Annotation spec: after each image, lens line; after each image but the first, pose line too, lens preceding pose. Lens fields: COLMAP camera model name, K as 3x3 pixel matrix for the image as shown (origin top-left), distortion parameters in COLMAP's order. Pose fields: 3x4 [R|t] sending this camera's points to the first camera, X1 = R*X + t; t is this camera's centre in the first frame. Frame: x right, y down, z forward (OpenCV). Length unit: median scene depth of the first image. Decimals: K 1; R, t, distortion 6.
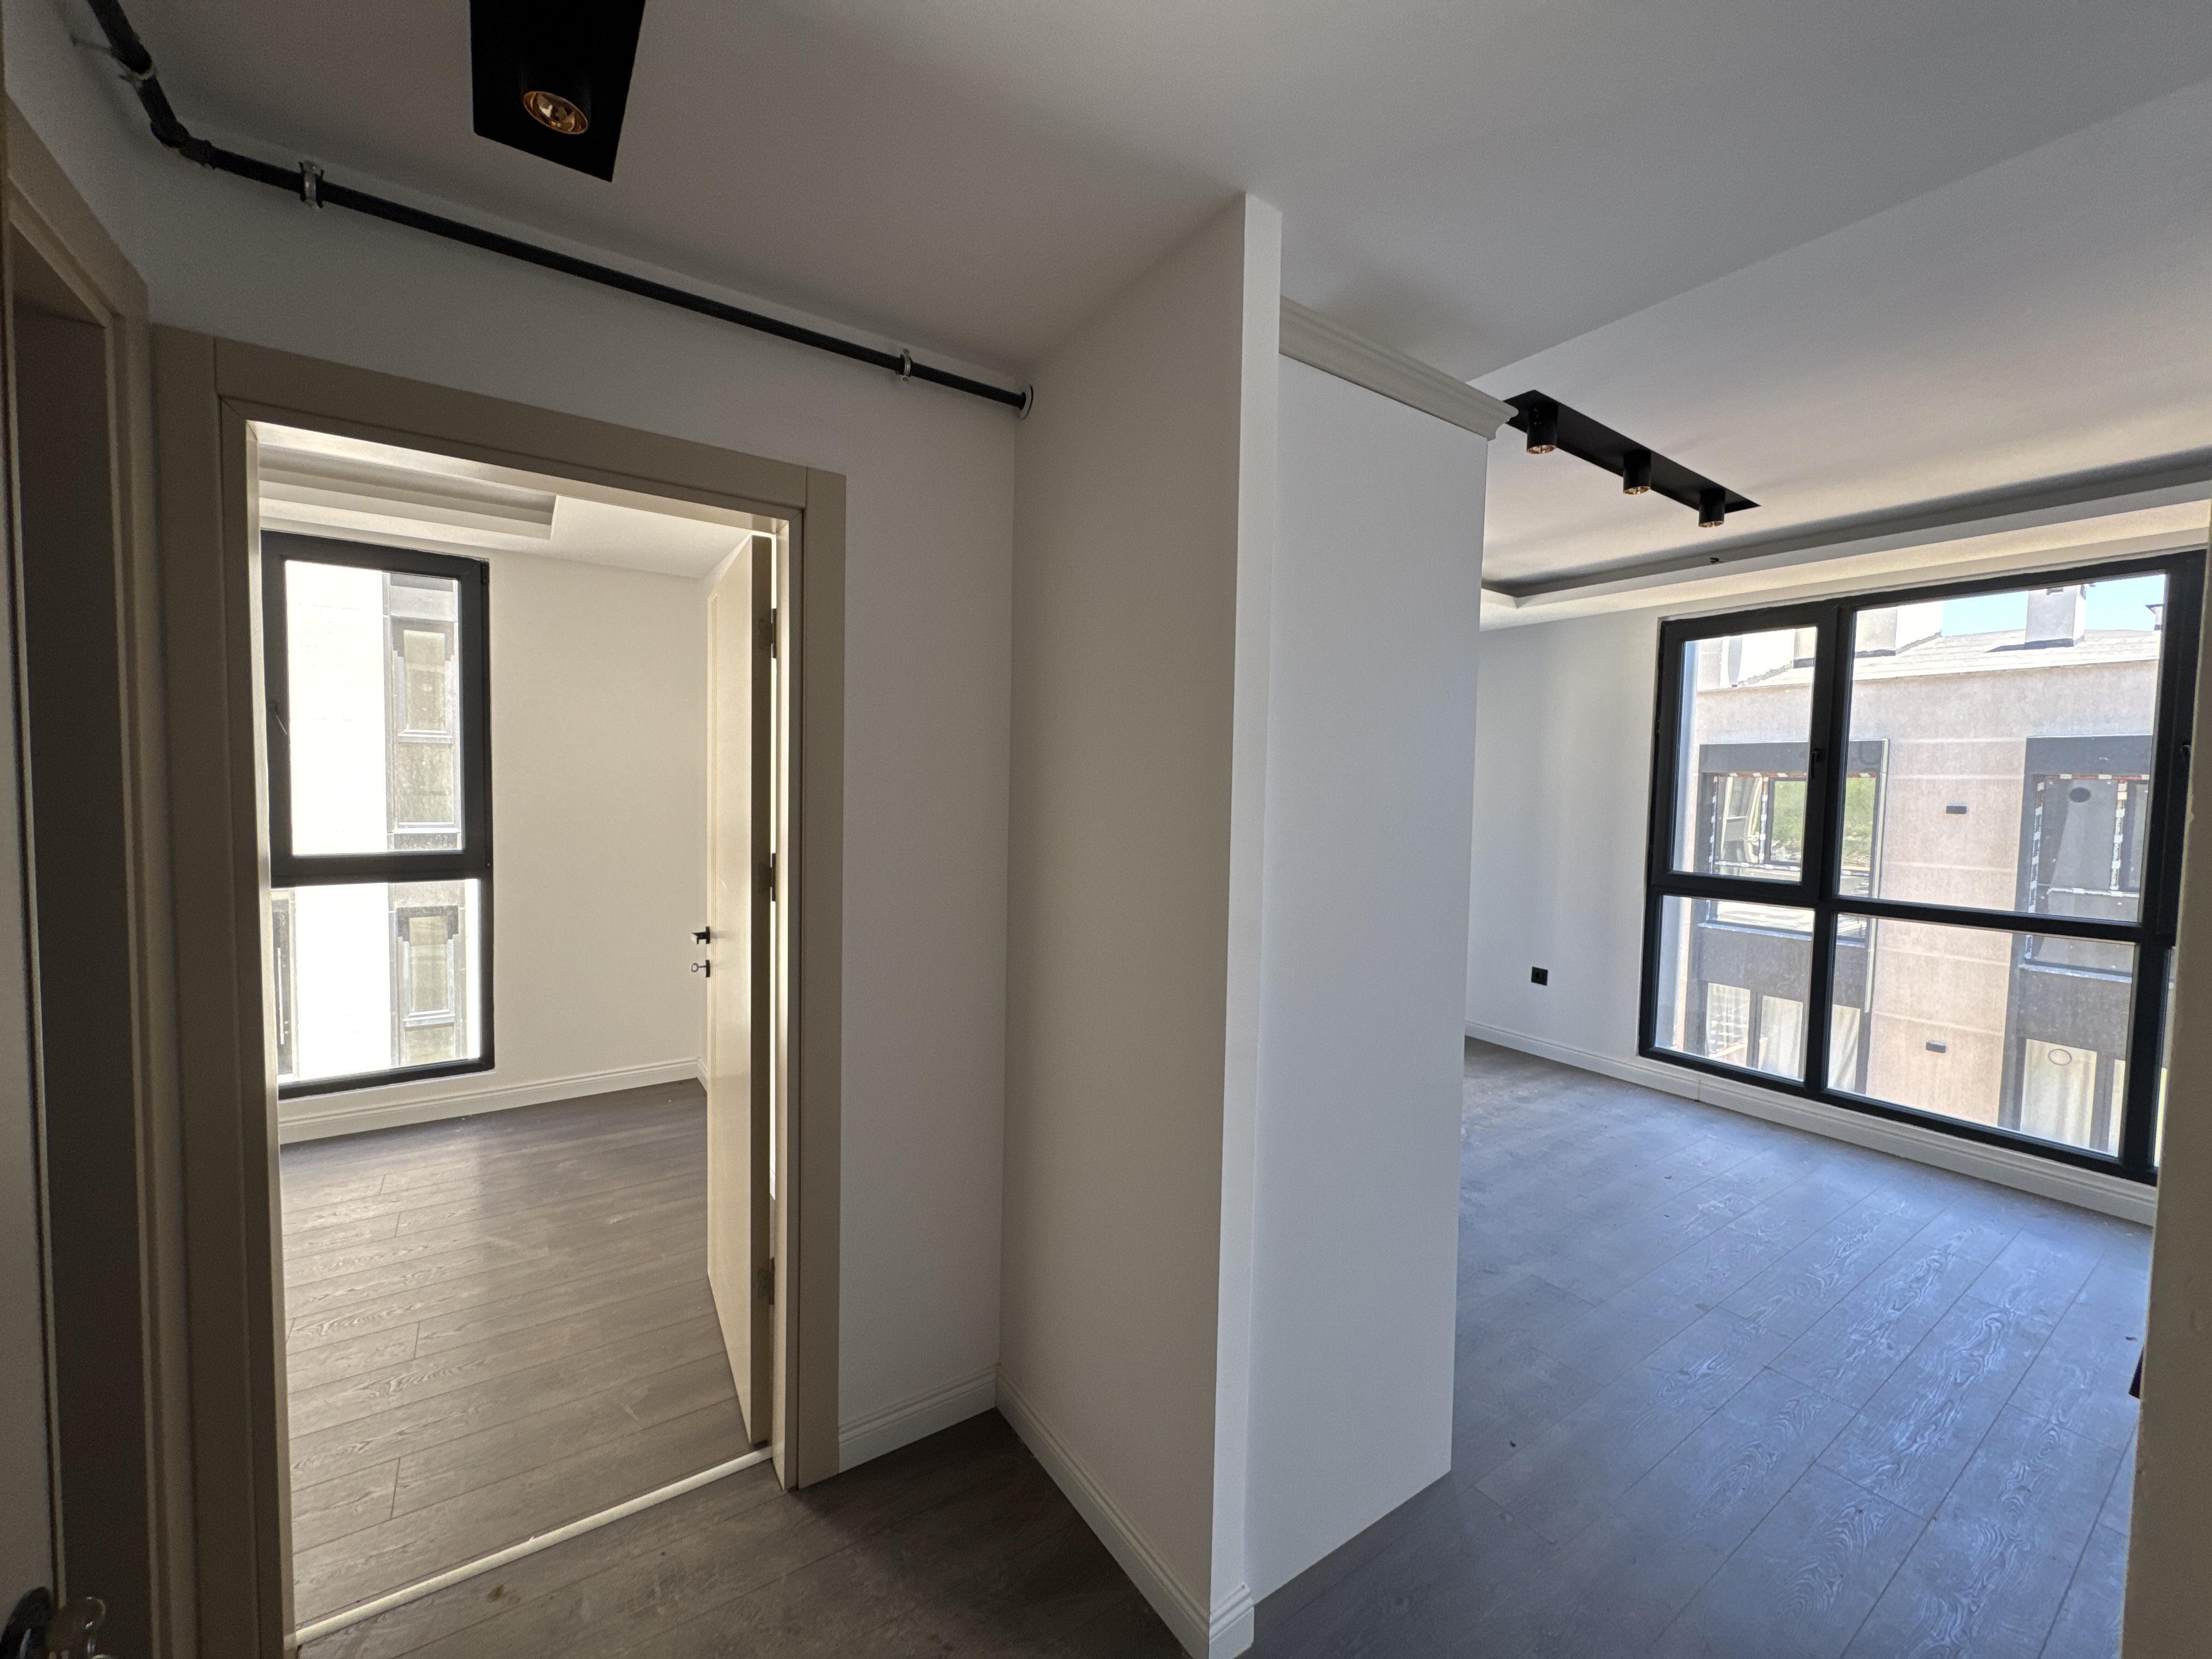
lens RADIAL K [[880.3, 0, 1110.1], [0, 880.3, 827.1], [0, 0, 1]] dist [-0.002914, 0.001292]
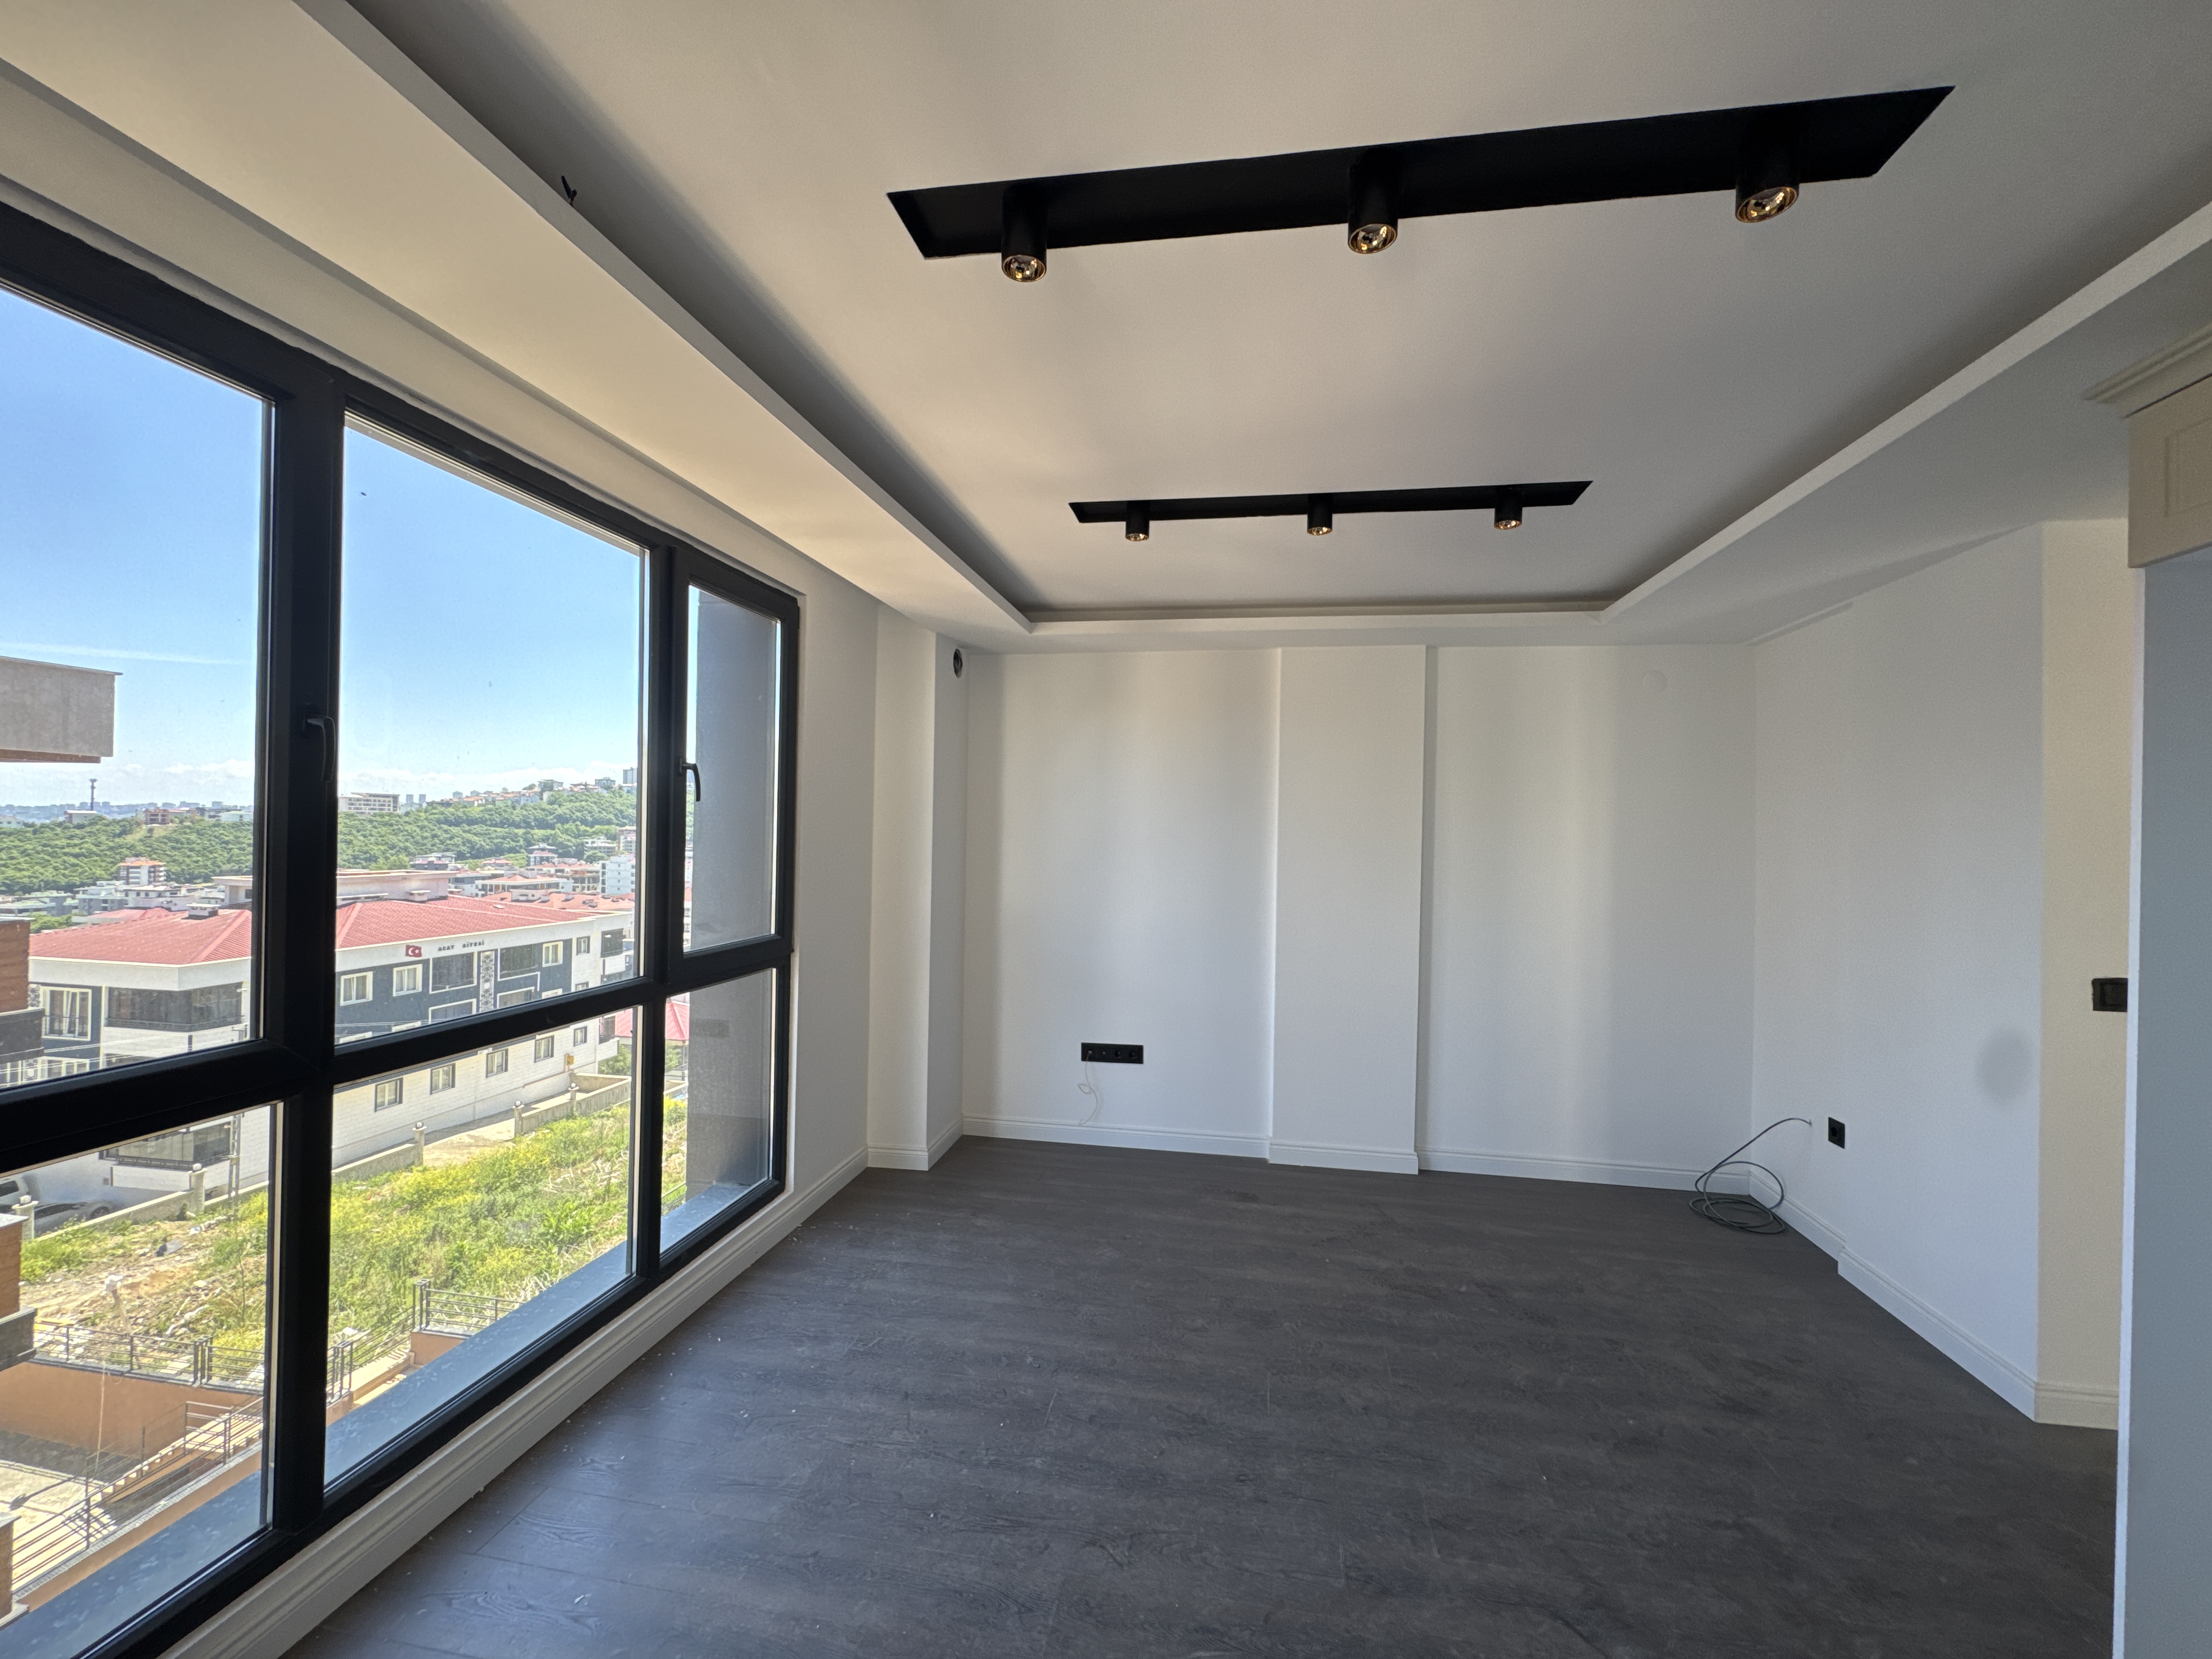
lens RADIAL K [[880.3, 0, 1107.1], [0, 880.3, 826.7], [0, 0, 1]] dist [-0.002914, 0.001292]
pose [[-0.714512, -0.029825, 0.698987, 0.203534], [0.000171, 0.999083, 0.042805, -0.043205], [-0.699623, 0.030704, -0.713852, 0.855799]]
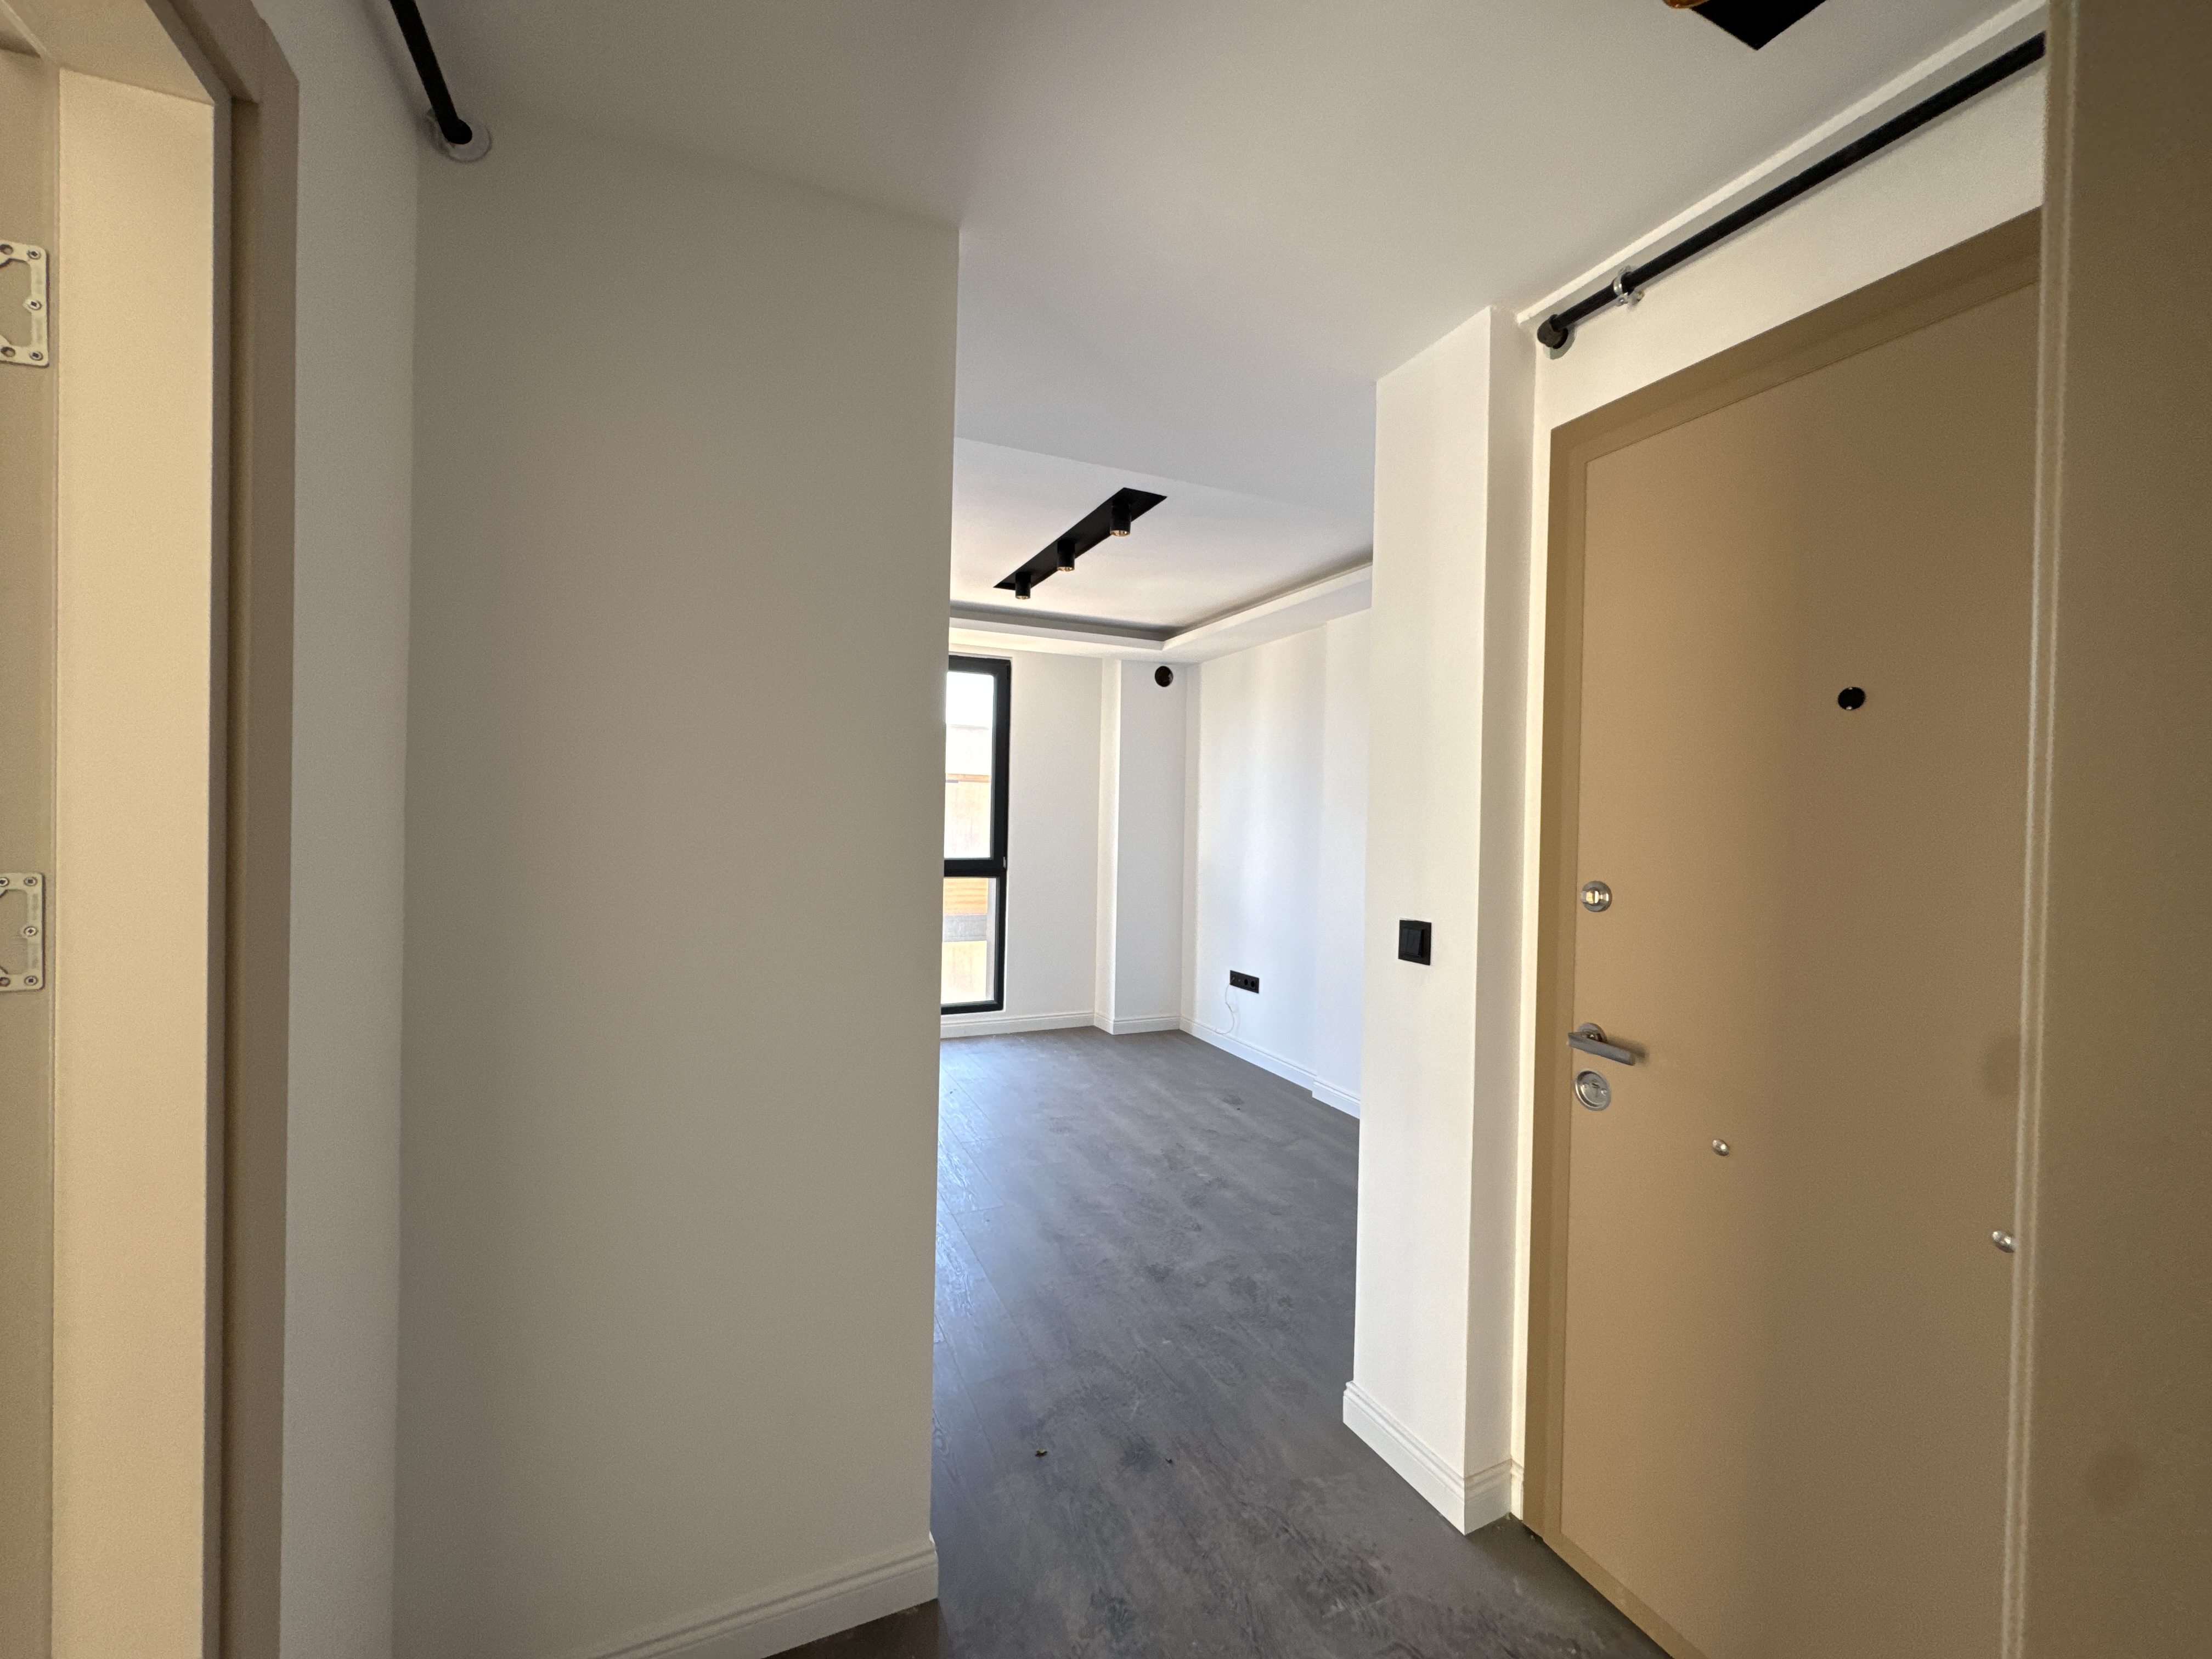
lens RADIAL K [[880.3, 0, 1110.5], [0, 880.3, 827.9], [0, 0, 1]] dist [-0.002914, 0.001292]
pose [[0.179451, -0.027831, 0.983373, -0.267409], [0.031966, 0.999237, 0.022447, 0.008096], [-0.983248, 0.027406, 0.180203, 0.178528]]
